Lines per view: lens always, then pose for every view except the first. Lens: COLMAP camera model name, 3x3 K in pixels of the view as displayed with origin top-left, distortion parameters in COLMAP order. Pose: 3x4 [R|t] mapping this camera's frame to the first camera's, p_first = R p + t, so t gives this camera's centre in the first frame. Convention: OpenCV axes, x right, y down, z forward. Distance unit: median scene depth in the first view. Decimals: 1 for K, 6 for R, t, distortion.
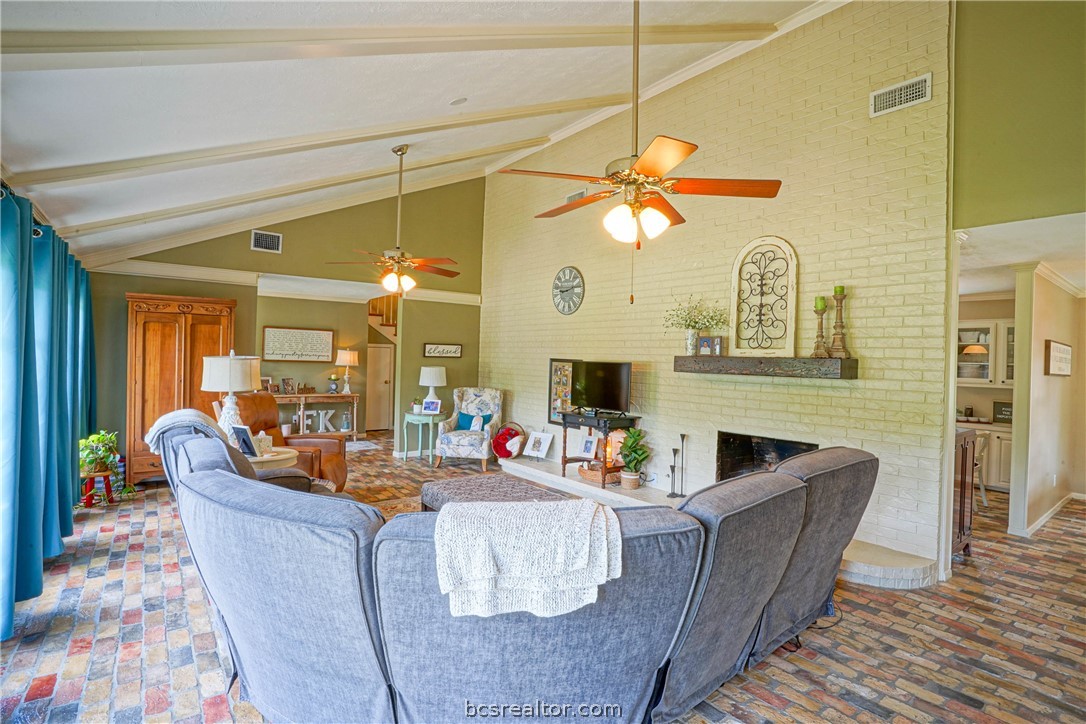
lens RADIAL K [[543.9, 0, 542.9], [0, 543.9, 359.1], [0, 0, 1]] dist [-0.007365, -0.000814]
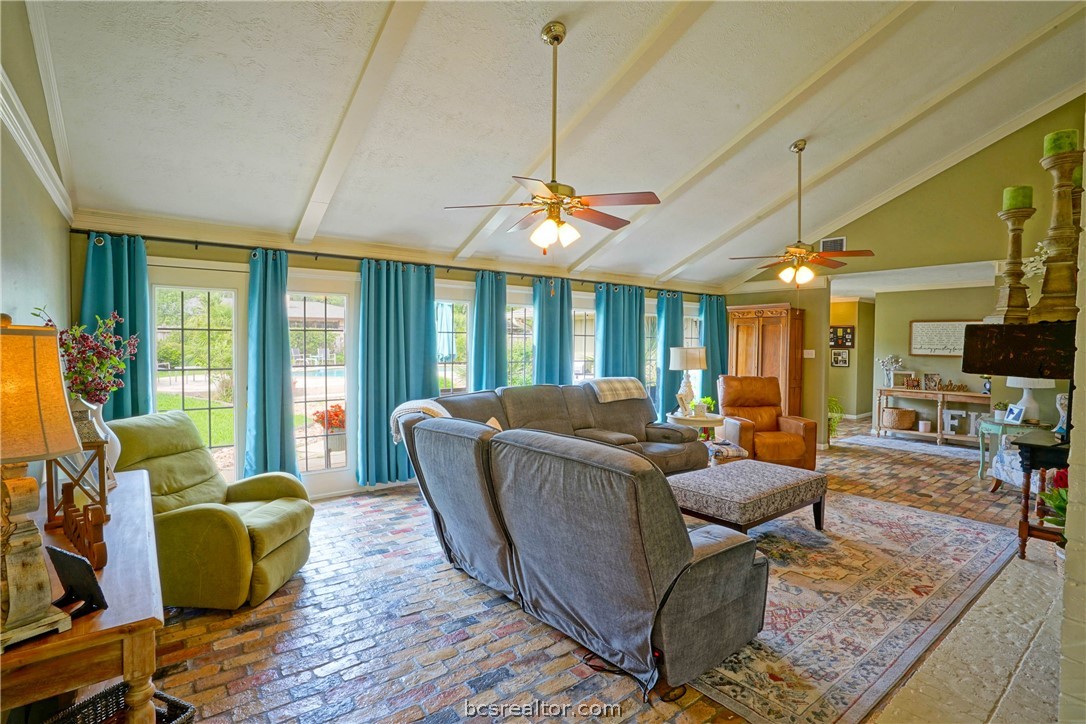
lens RADIAL K [[515.3, 0, 543.1], [0, 515.3, 362.0], [0, 0, 1]] dist [0.001900, 0.000086]
pose [[0.009706, 0.013717, -0.999859, 0.438369], [-0.012904, 0.999824, 0.013592, 0.011292], [0.999870, 0.012770, 0.009881, 0.307752]]
